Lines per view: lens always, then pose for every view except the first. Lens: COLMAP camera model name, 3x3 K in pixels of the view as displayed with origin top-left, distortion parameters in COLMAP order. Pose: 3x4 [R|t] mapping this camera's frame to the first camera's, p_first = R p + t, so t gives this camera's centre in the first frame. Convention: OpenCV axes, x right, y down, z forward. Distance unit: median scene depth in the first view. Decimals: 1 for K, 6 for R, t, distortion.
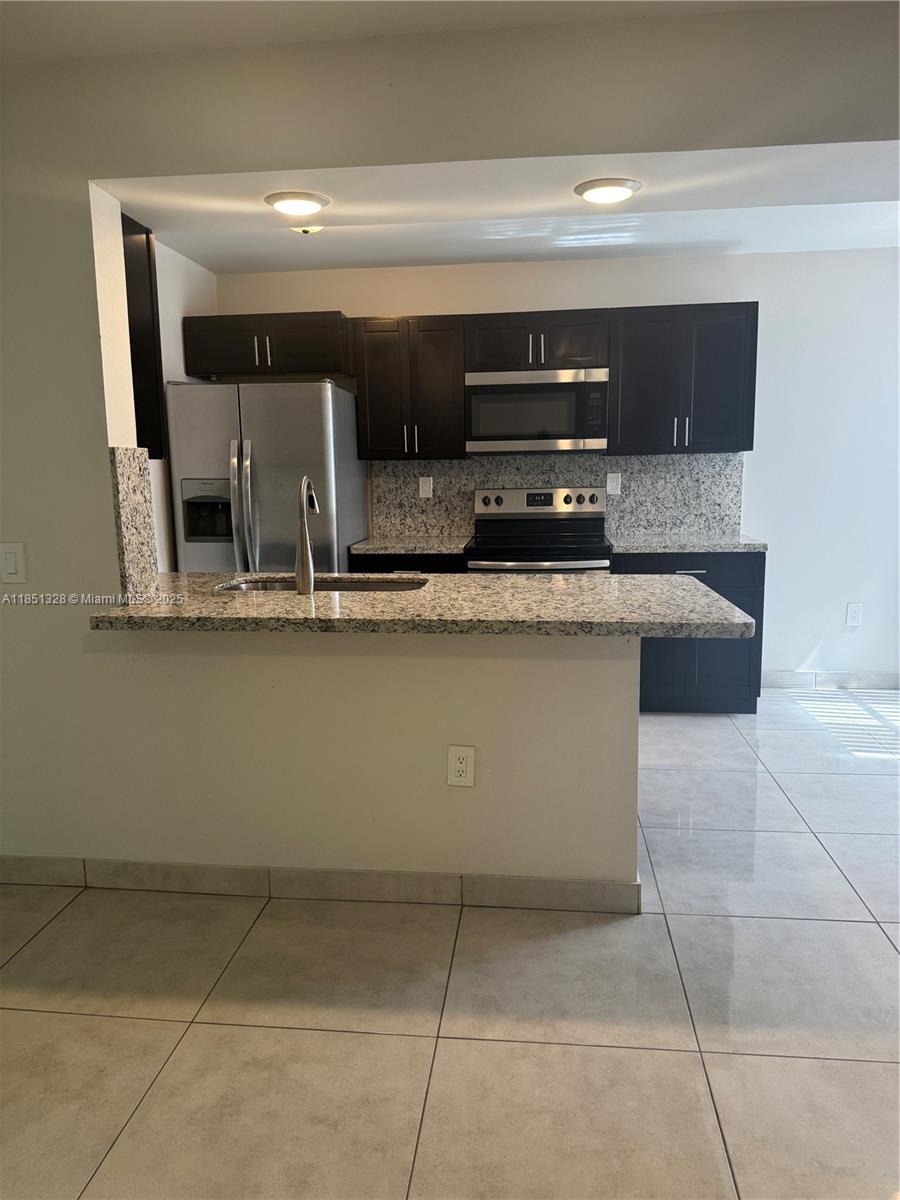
lens RADIAL K [[845.5, 0, 450.0], [0, 845.5, 600.0], [0, 0, 1]] dist [0.030634, -0.002909]
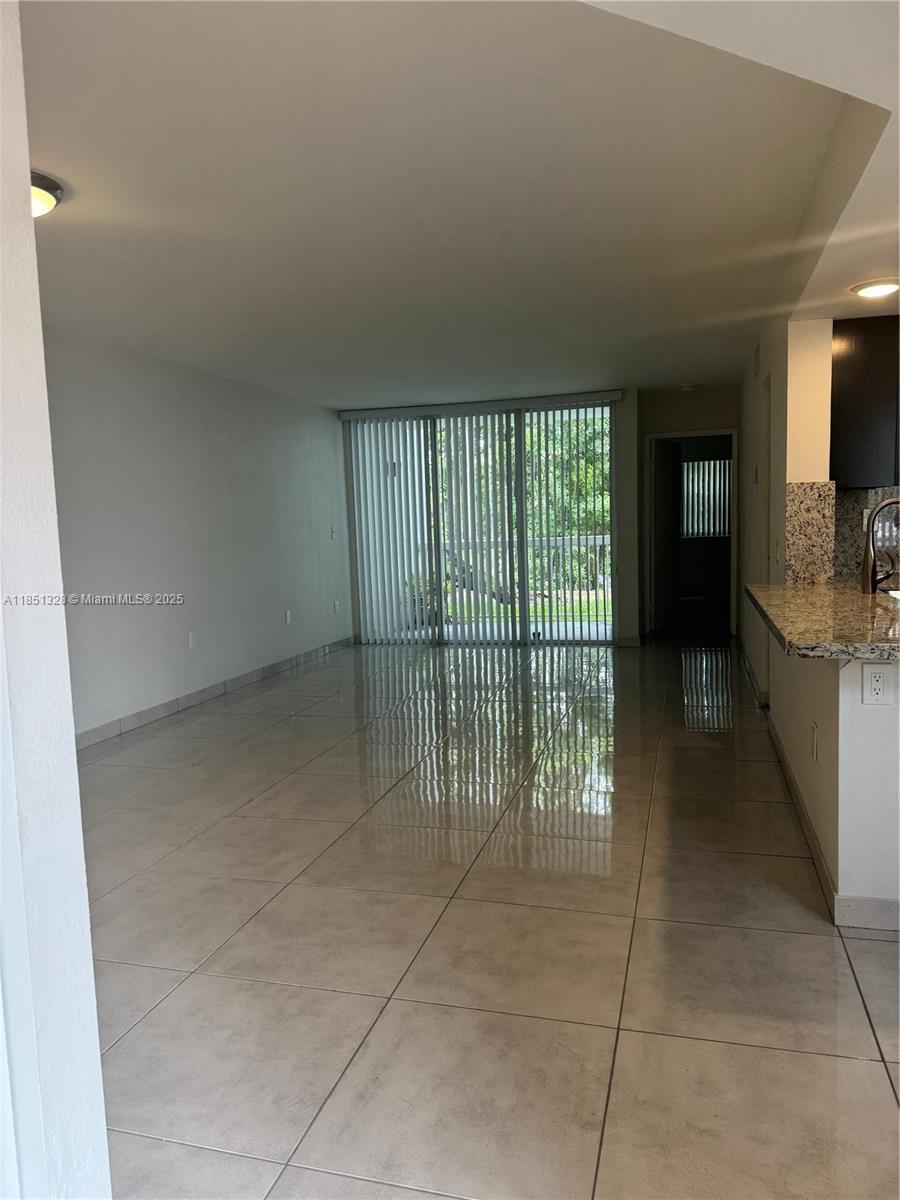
lens RADIAL K [[846.5, 0, 450.0], [0, 846.5, 600.0], [0, 0, 1]] dist [-0.004552, -0.005971]
pose [[-0.180193, 0.109986, -0.977463, 0.746453], [-0.114631, 0.984610, 0.131922, -0.058932], [0.976929, 0.135819, -0.164812, 0.392077]]
